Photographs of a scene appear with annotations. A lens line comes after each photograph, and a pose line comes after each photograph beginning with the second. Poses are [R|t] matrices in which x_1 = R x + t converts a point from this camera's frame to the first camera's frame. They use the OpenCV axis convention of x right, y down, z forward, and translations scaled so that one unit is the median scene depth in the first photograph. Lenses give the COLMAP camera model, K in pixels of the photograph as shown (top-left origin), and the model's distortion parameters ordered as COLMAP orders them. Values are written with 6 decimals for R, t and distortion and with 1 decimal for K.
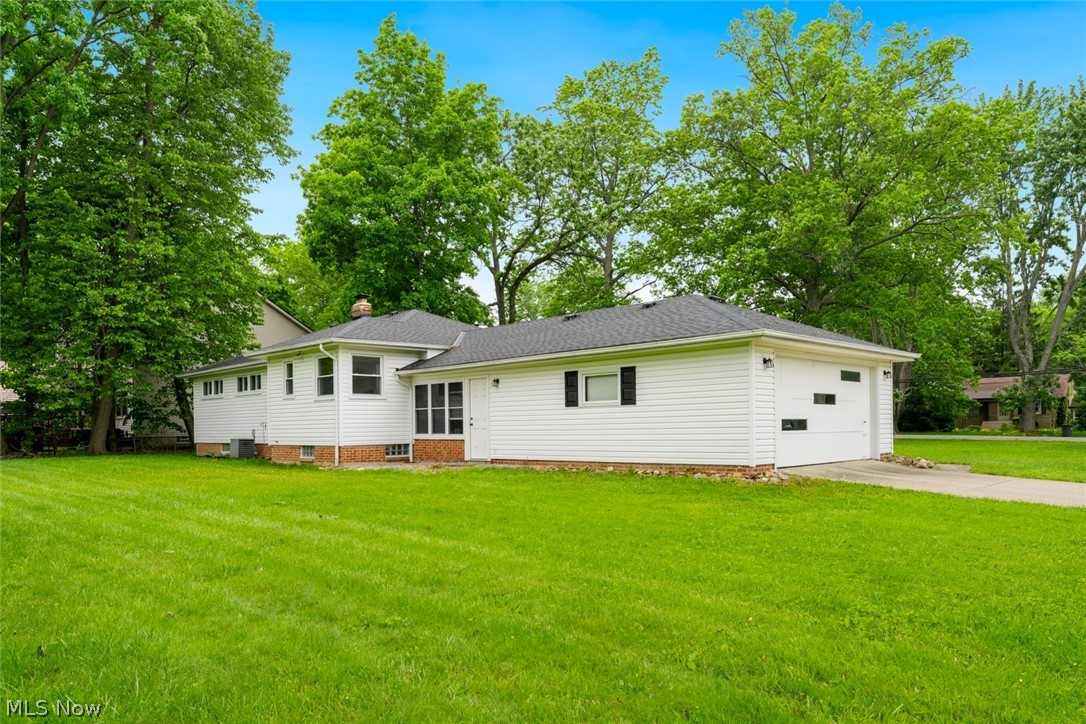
lens RADIAL K [[745.8, 0, 546.1], [0, 745.8, 430.8], [0, 0, 1]] dist [0.002118, -0.000254]
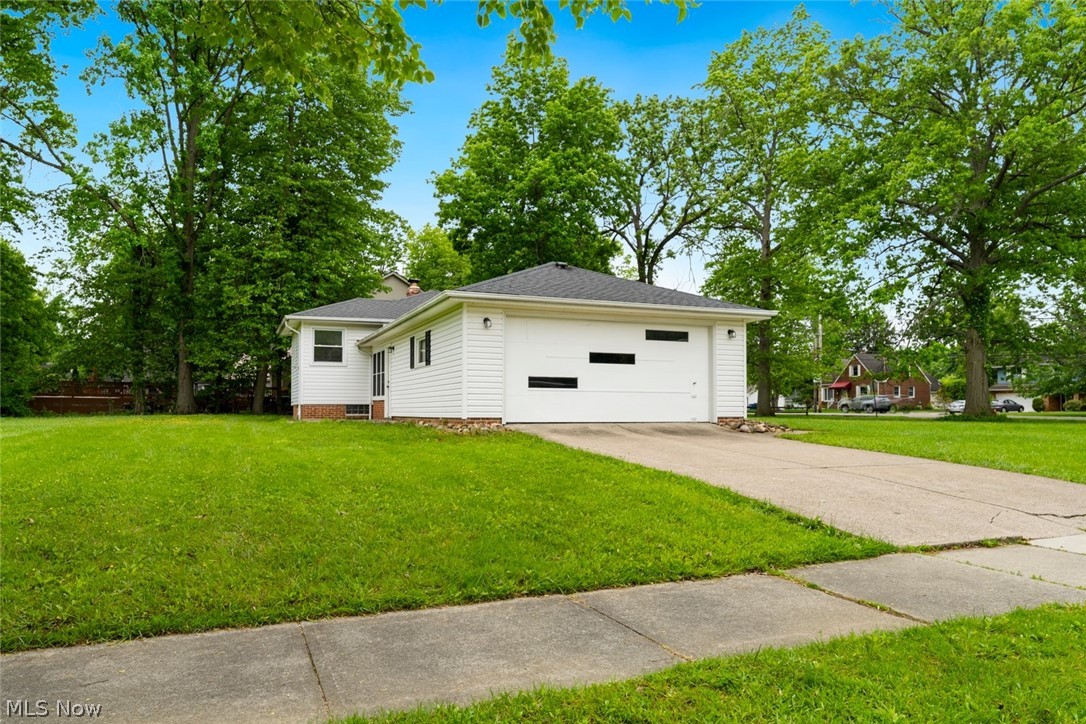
lens RADIAL K [[738.2, 0, 543.4], [0, 738.2, 380.9], [0, 0, 1]] dist [0.005888, 0.001208]
pose [[0.925177, 0.000282, -0.379535, 0.350318], [-0.016395, 0.999096, -0.039223, 0.014664], [0.379181, 0.042510, 0.924346, 0.025058]]
